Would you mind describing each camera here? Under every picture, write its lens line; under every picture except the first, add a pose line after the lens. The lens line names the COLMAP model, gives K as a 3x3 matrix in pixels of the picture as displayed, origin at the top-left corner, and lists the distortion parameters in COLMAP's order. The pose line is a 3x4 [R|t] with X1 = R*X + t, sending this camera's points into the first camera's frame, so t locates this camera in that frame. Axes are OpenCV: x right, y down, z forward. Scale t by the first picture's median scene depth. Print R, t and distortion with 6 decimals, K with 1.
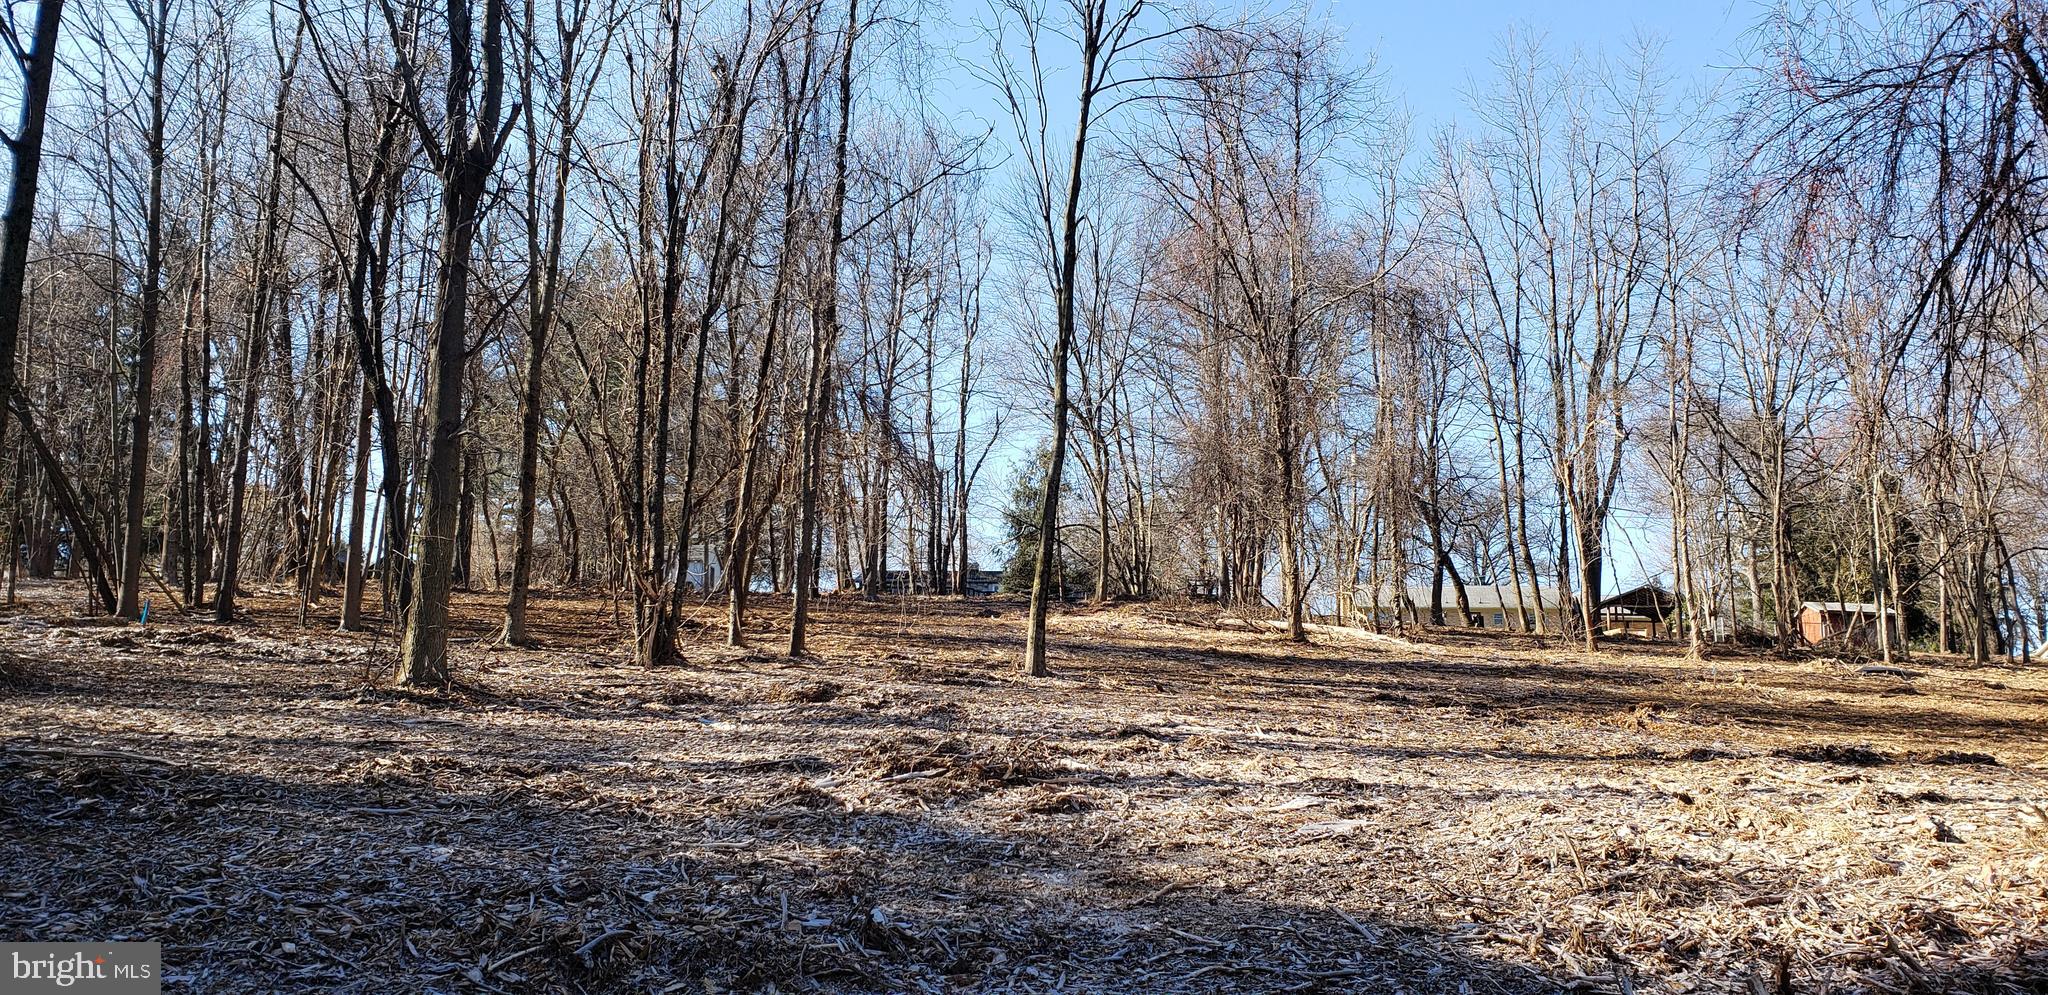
lens RADIAL K [[1515.5, 0, 1025.1], [0, 1515.5, 569.1], [0, 0, 1]] dist [0.119041, -0.195947]
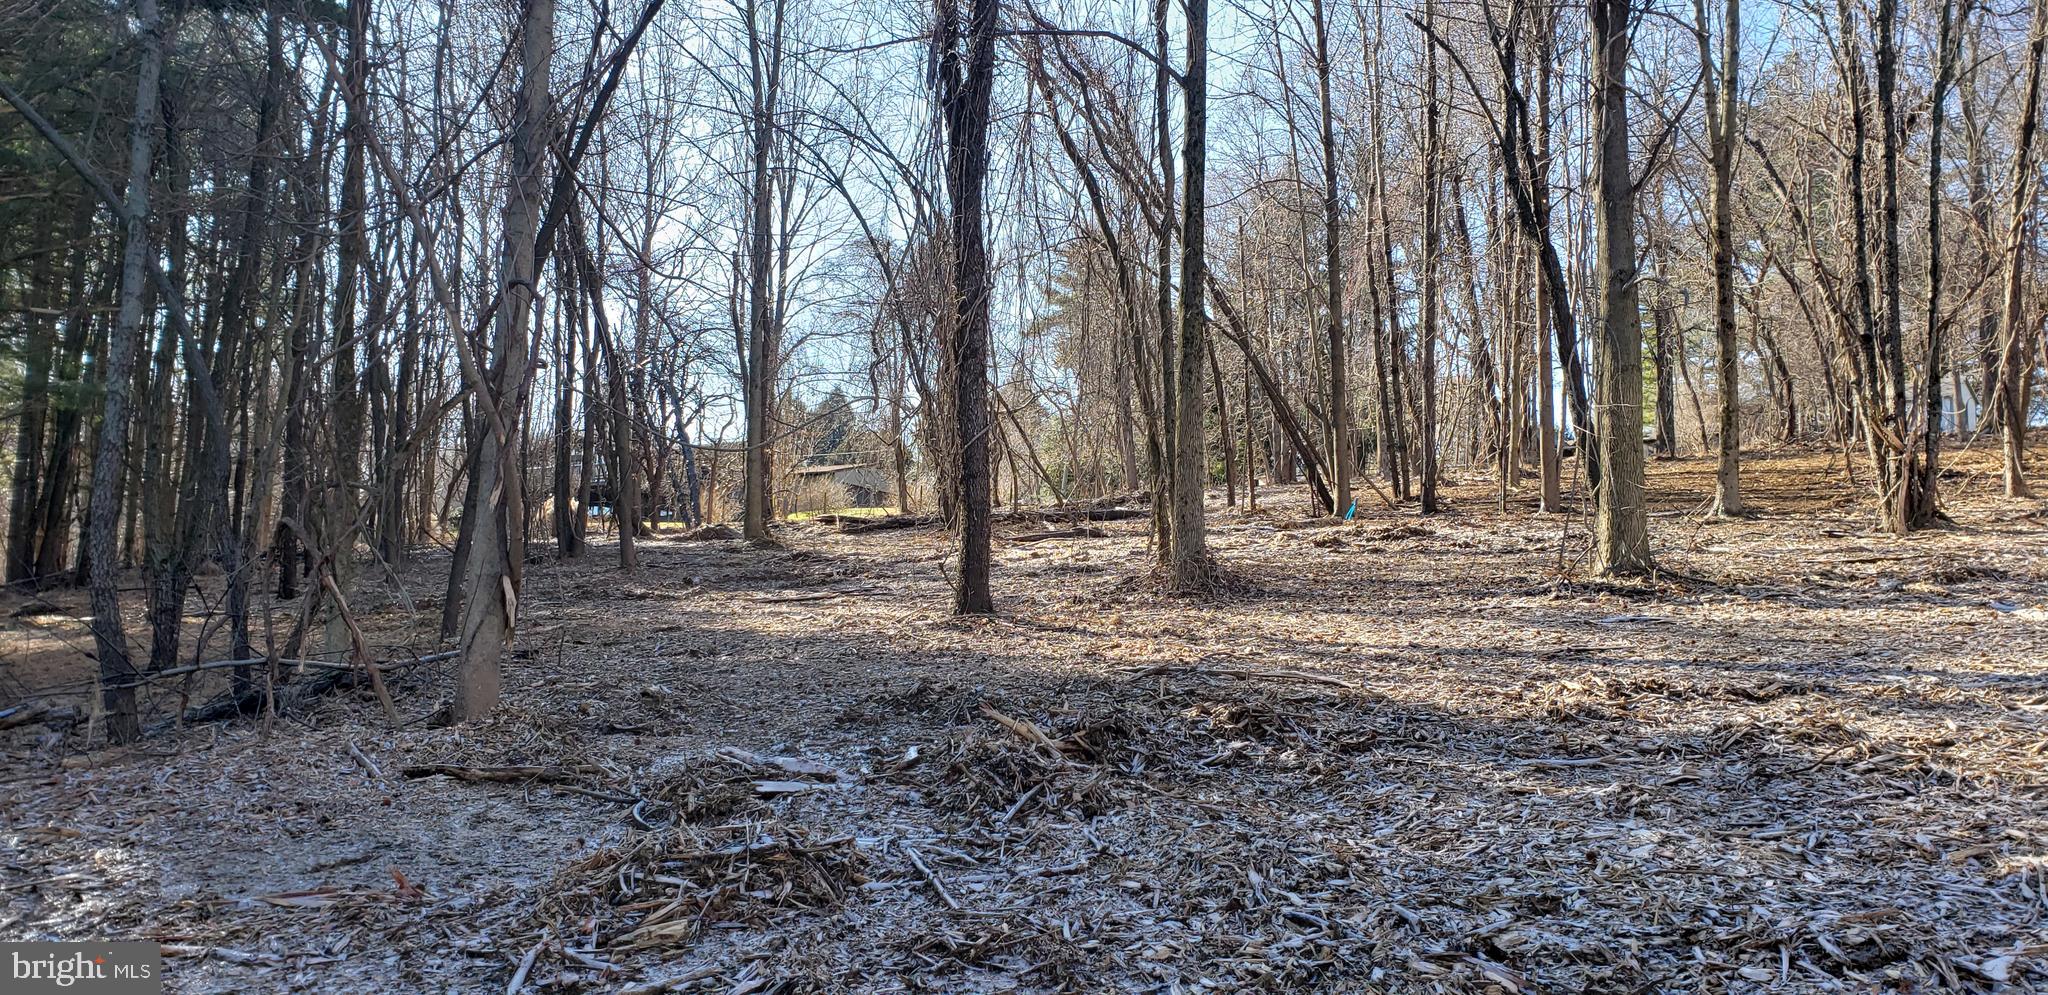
lens RADIAL K [[1525.8, 0, 1024.0], [0, 1525.8, 497.5], [0, 0, 1]] dist [0.040086, -0.041037]
pose [[0.726535, -0.077545, -0.682739, -0.029677], [0.103081, 0.994668, -0.003279, -0.000393], [0.679353, -0.067995, 0.730655, 0.098219]]
